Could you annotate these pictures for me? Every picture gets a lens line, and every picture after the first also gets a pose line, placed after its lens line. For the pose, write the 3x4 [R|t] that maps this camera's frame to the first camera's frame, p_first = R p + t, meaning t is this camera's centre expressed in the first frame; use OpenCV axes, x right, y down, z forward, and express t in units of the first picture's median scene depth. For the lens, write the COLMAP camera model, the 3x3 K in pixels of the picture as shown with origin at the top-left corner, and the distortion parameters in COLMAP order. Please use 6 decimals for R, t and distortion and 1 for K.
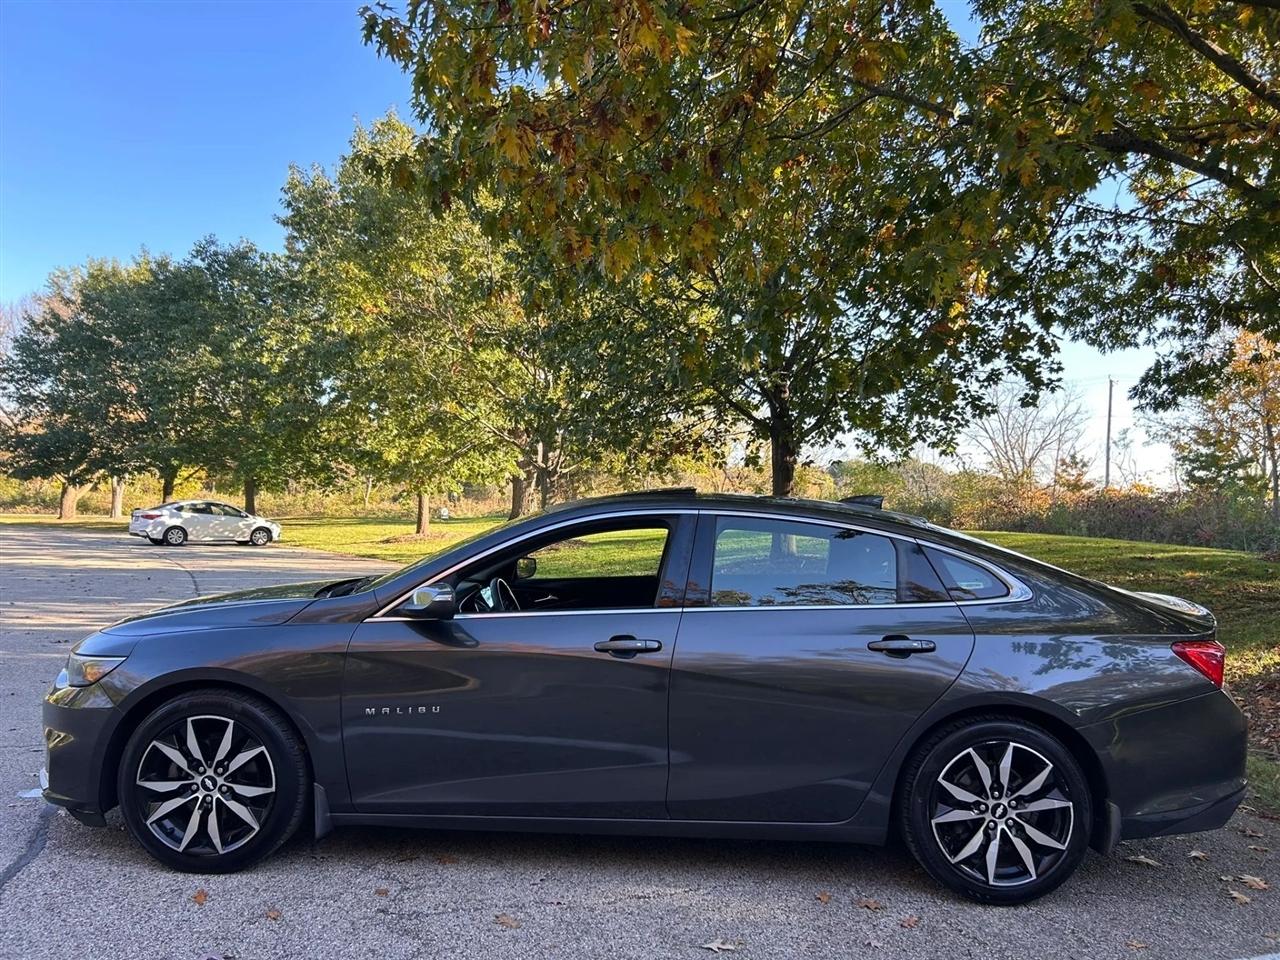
lens RADIAL K [[972.1, 0, 639.9], [0, 972.1, 484.1], [0, 0, 1]] dist [0.053150, -0.056829]
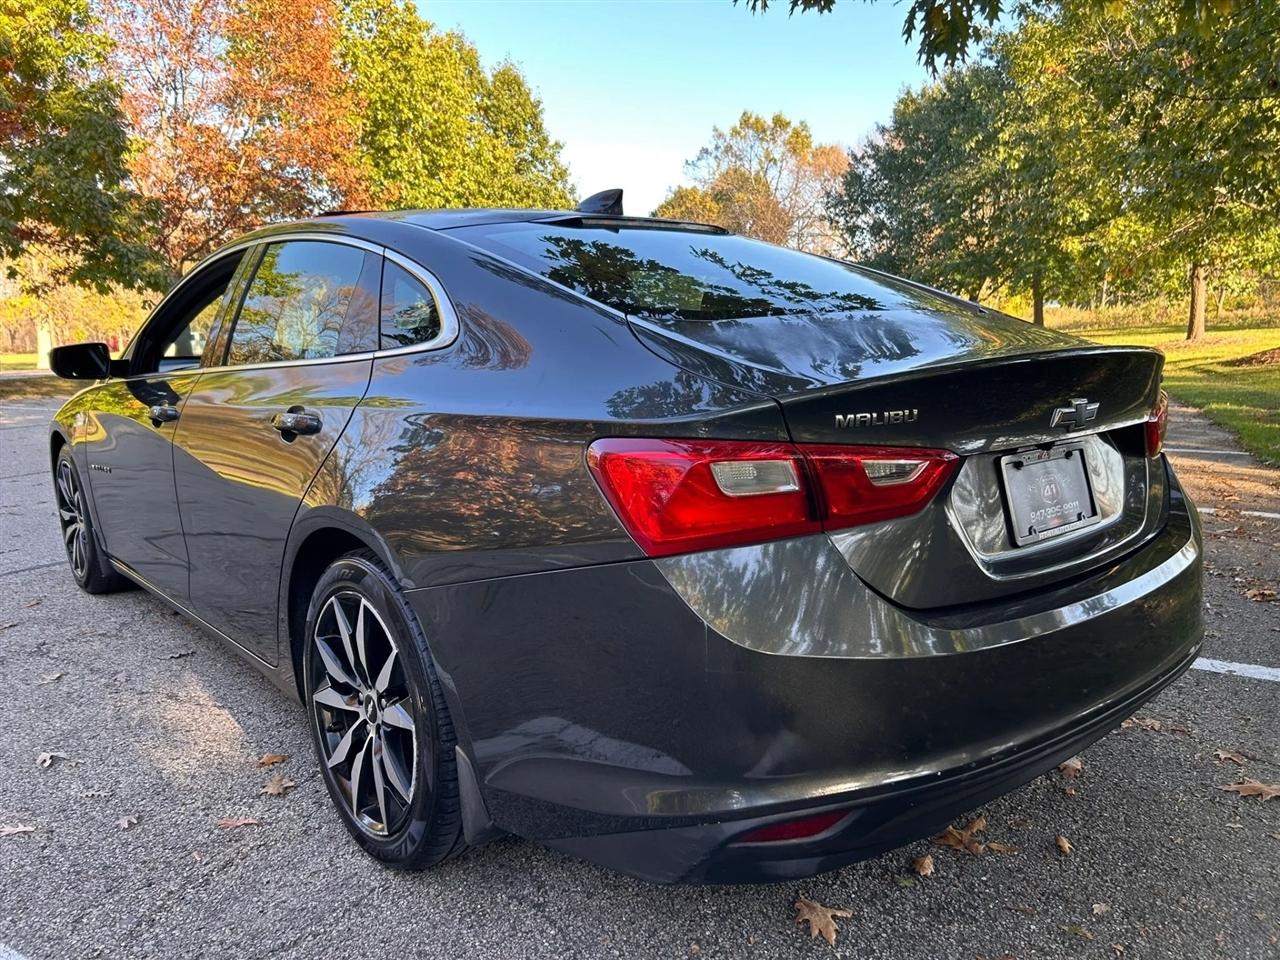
lens RADIAL K [[972.1, 0, 635.9], [0, 972.1, 480.4], [0, 0, 1]] dist [0.053150, -0.056829]
pose [[0.650633, 0.079447, -0.755225, 0.890499], [0.056648, 0.986664, 0.152596, 0.119157], [0.757277, -0.142066, 0.637455, 0.763214]]
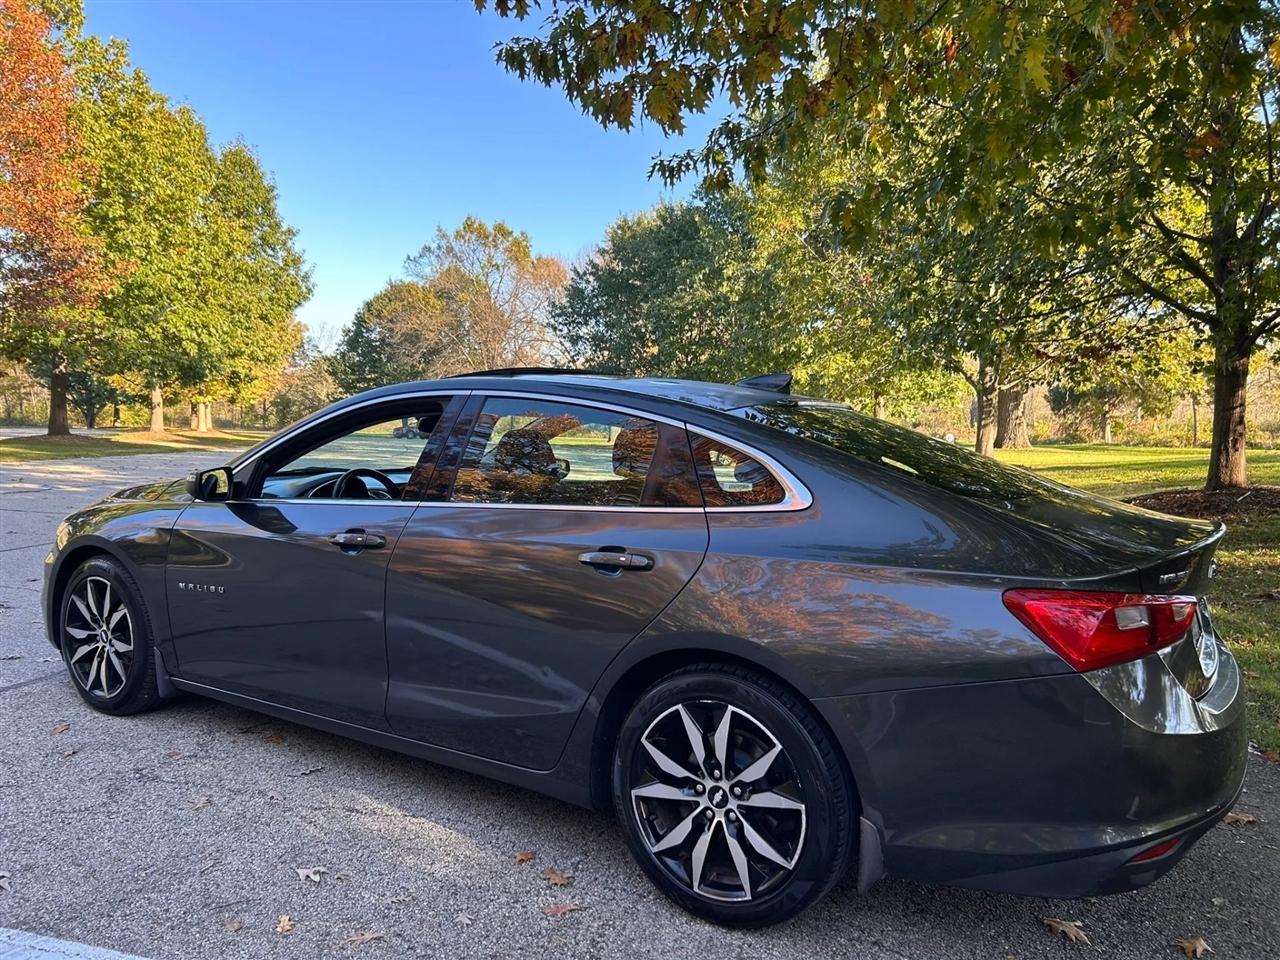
lens RADIAL K [[972.1, 0, 635.0], [0, 972.1, 489.2], [0, 0, 1]] dist [0.053150, -0.056829]
pose [[0.850741, 0.034802, -0.524432, 0.678110], [0.006304, 0.997058, 0.076394, 0.052582], [0.525548, -0.068297, 0.848018, 0.373082]]
